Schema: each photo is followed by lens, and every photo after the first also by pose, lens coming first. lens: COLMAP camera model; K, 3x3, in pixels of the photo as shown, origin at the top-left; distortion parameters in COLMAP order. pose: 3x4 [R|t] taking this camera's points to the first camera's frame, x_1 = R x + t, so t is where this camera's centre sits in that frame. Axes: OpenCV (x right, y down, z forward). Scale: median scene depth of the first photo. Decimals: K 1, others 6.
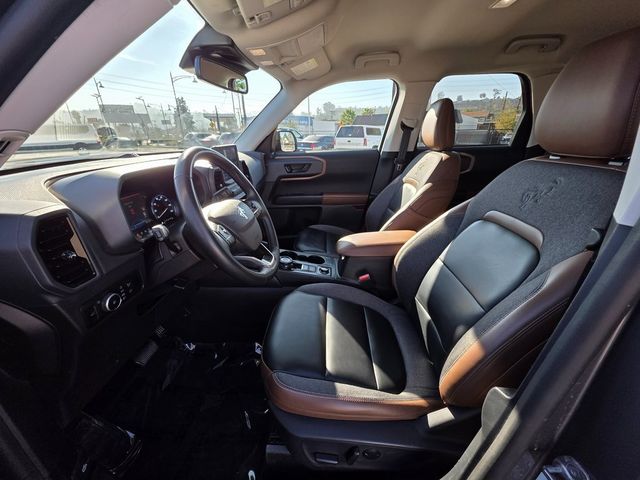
lens RADIAL K [[251.2, 0, 320.0], [0, 251.2, 240.0], [0, 0, 1]] dist [0.001412, 0.000100]
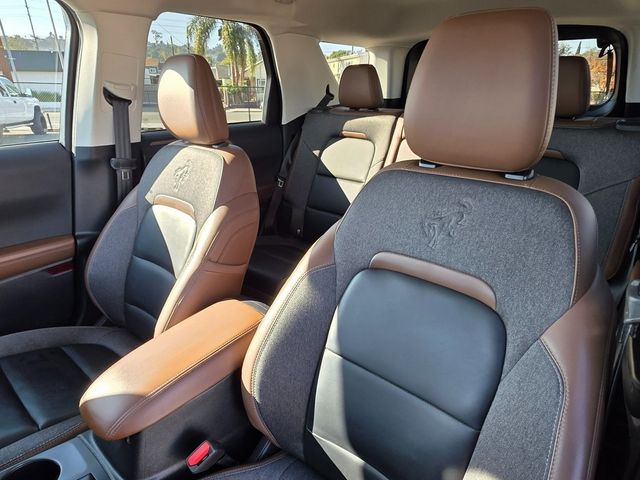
lens RADIAL K [[361.2, 0, 320.0], [0, 361.2, 240.0], [0, 0, 1]] dist [0.003913, 0.000243]
pose [[0.601872, -0.290236, 0.743985, -0.056100], [0.292701, 0.946961, 0.132629, -0.215400], [-0.743018, 0.137939, 0.654902, 0.352057]]
